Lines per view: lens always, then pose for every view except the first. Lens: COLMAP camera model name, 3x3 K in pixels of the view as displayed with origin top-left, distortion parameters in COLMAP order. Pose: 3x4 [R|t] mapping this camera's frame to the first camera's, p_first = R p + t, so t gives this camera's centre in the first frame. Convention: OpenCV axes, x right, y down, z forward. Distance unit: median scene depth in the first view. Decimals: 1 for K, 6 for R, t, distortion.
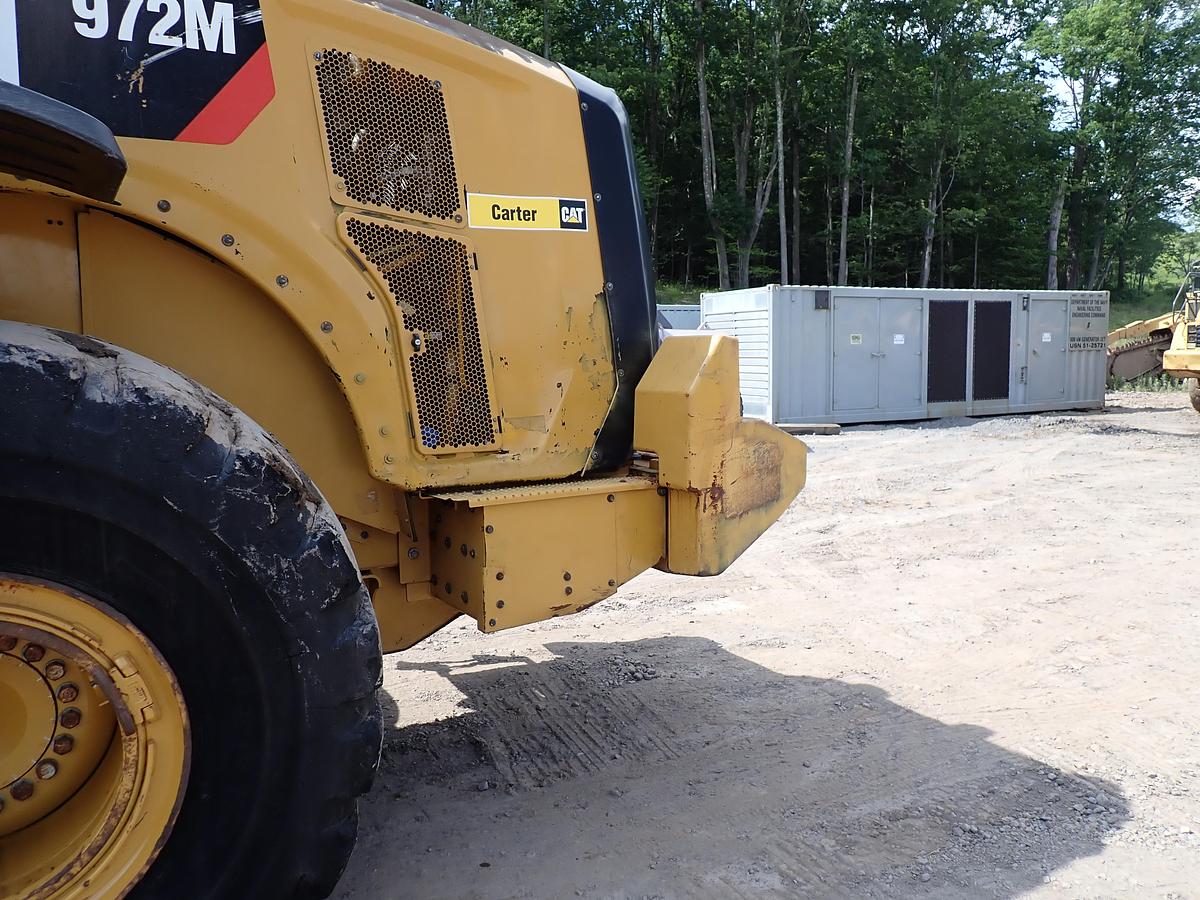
lens RADIAL K [[888.9, 0, 600.0], [0, 888.9, 444.6], [0, 0, 1]] dist [0.009366, -0.000969]
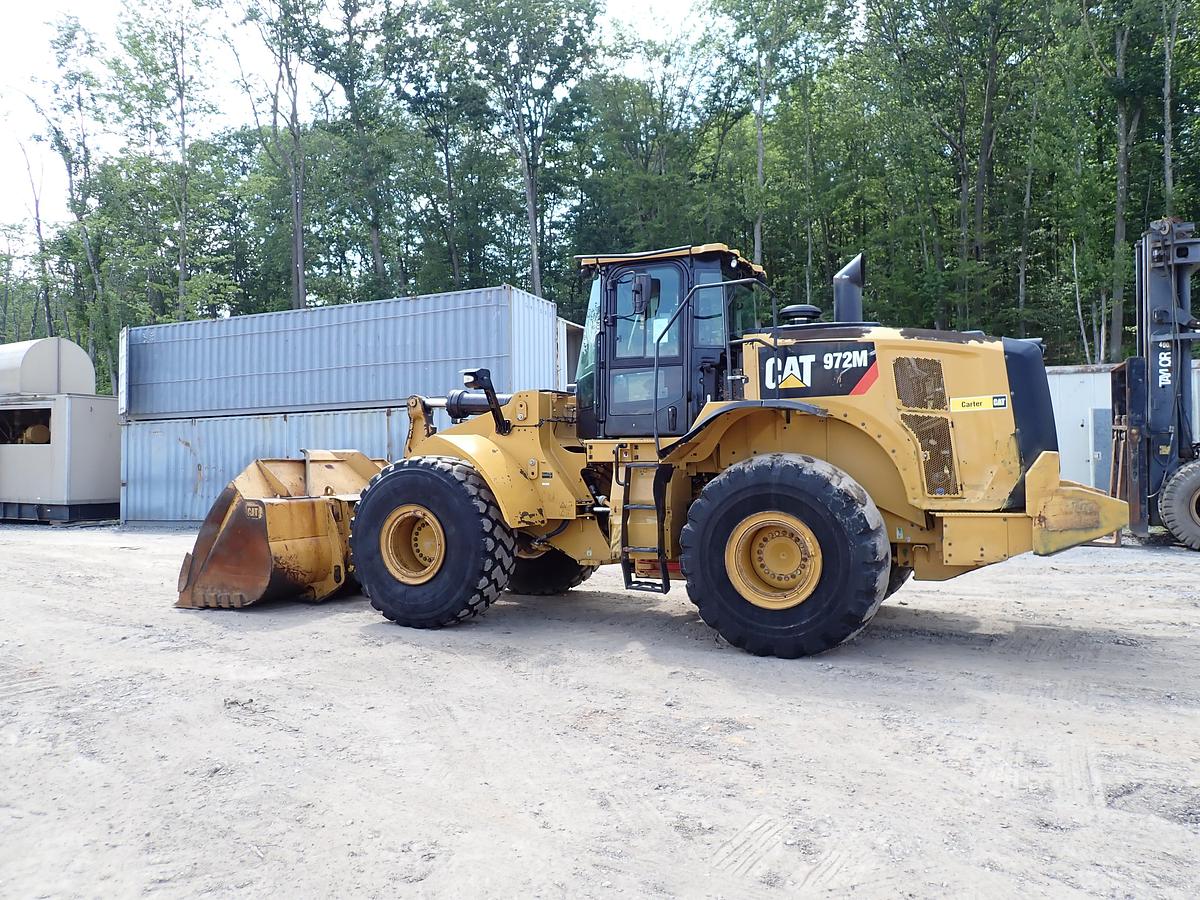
lens RADIAL K [[888.9, 0, 600.0], [0, 888.9, 444.6], [0, 0, 1]] dist [0.009366, -0.000969]
pose [[0.548047, -0.014643, -0.836320, 1.450473], [-0.070329, 0.995500, -0.063517, 0.089825], [0.833486, 0.093628, 0.544550, -1.256401]]
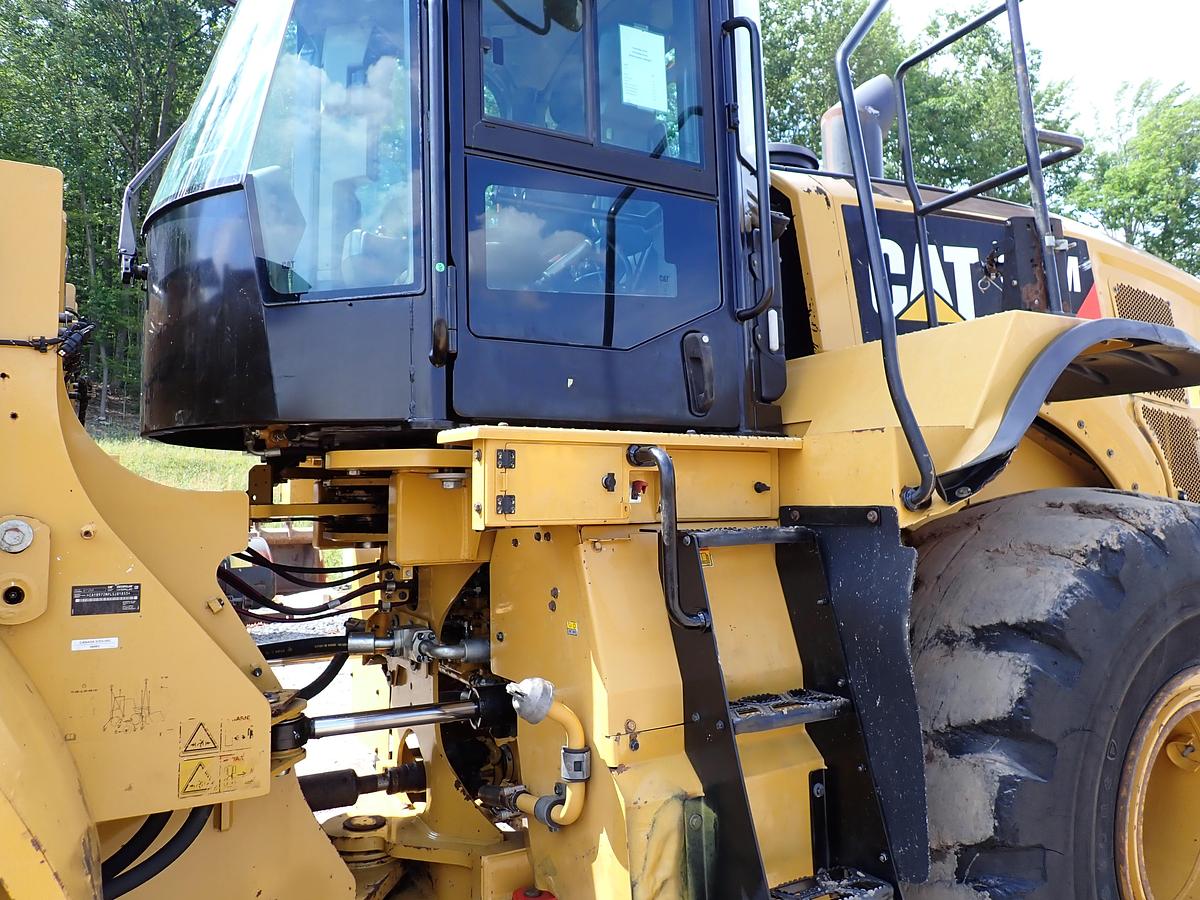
lens RADIAL K [[885.0, 0, 600.9], [0, 885.0, 447.2], [0, 0, 1]] dist [0.011632, -0.008484]
pose [[0.999348, -0.015637, -0.032542, -0.947759], [0.010409, 0.987853, -0.155042, 0.003913], [0.034571, 0.154602, 0.987372, -0.294202]]
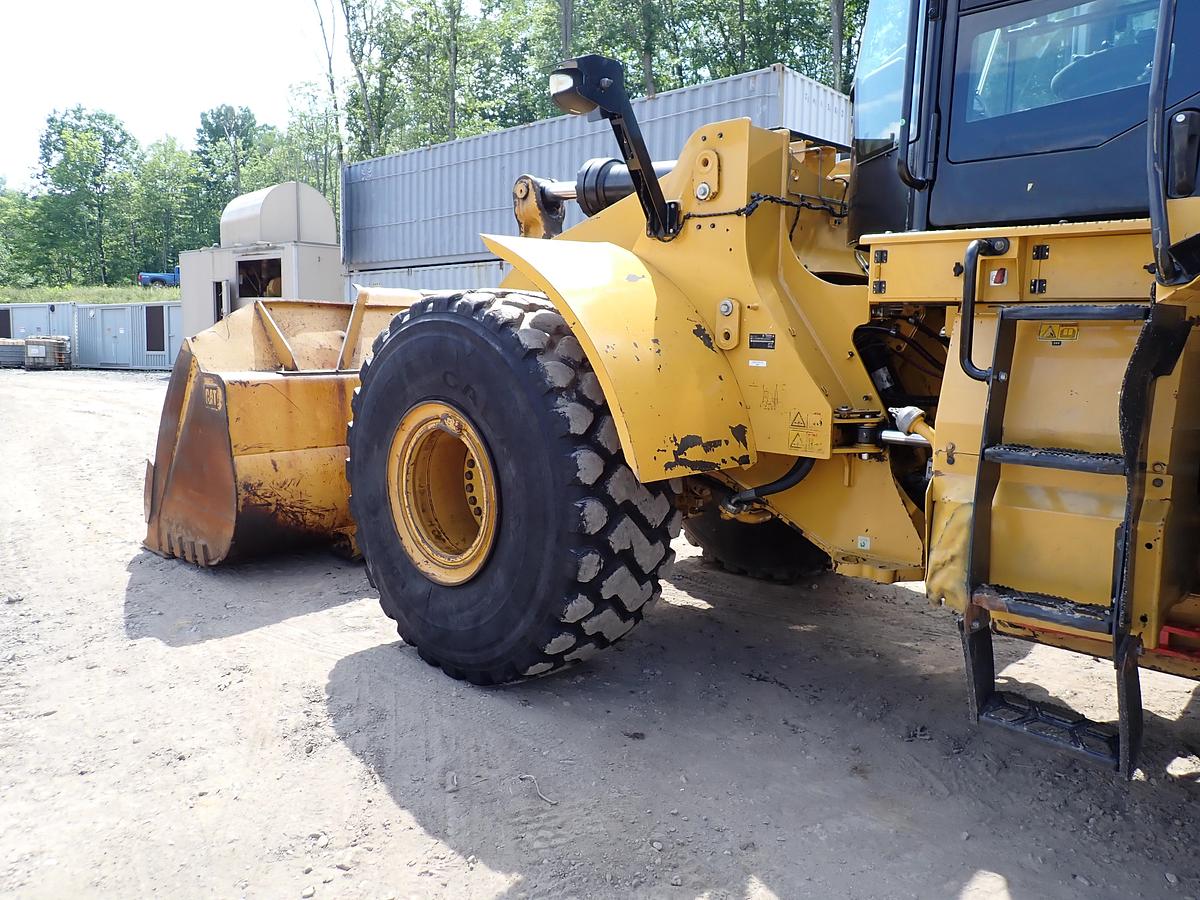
lens RADIAL K [[888.9, 0, 600.0], [0, 888.9, 444.6], [0, 0, 1]] dist [0.009366, -0.000969]
pose [[0.252548, 0.134617, -0.958174, -0.166316], [-0.102944, 0.988392, 0.111729, 0.036419], [0.962093, 0.070422, 0.263474, -0.204308]]
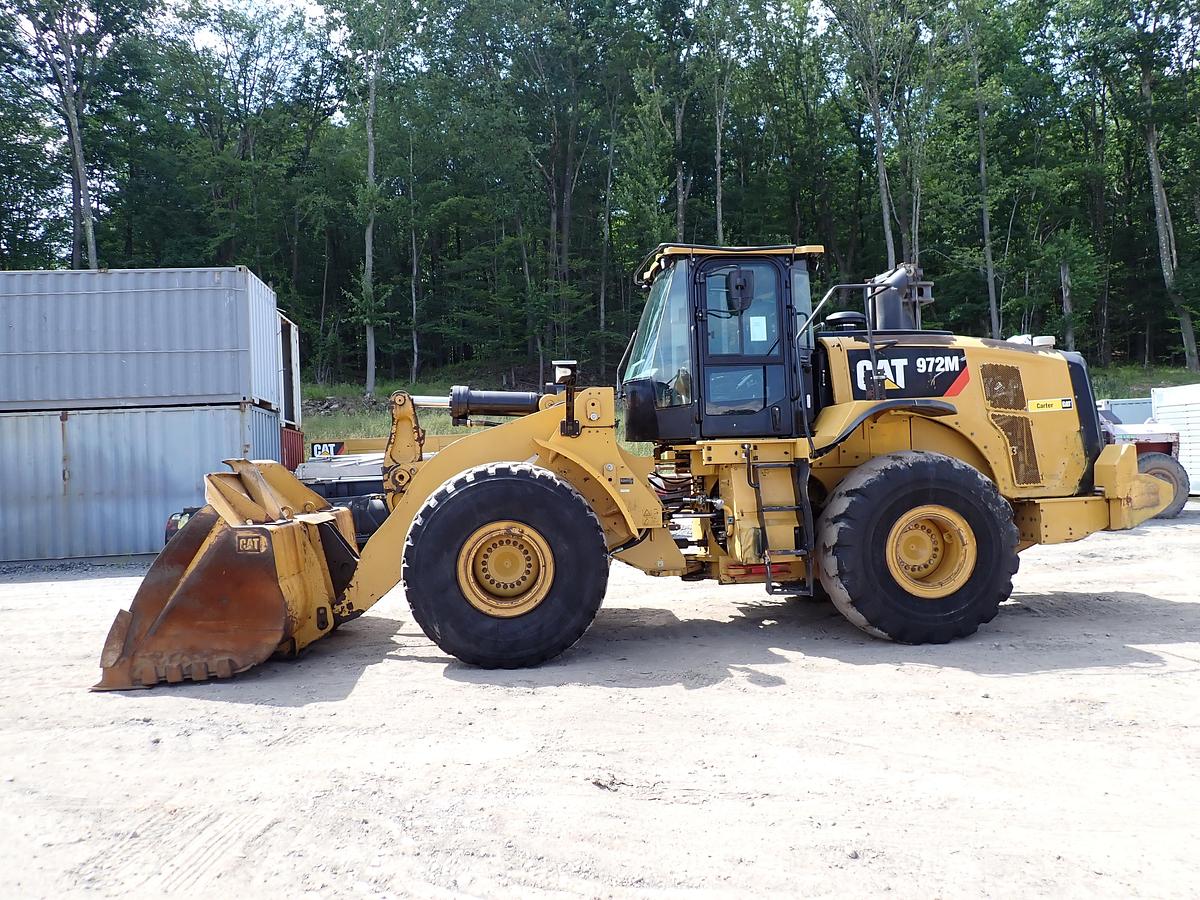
lens RADIAL K [[888.9, 0, 600.0], [0, 888.9, 444.6], [0, 0, 1]] dist [0.009366, -0.000969]
pose [[0.895296, -0.033424, -0.444216, -0.109936], [-0.012182, 0.994971, -0.099417, 0.181165], [0.445305, 0.094419, 0.890387, -2.292662]]
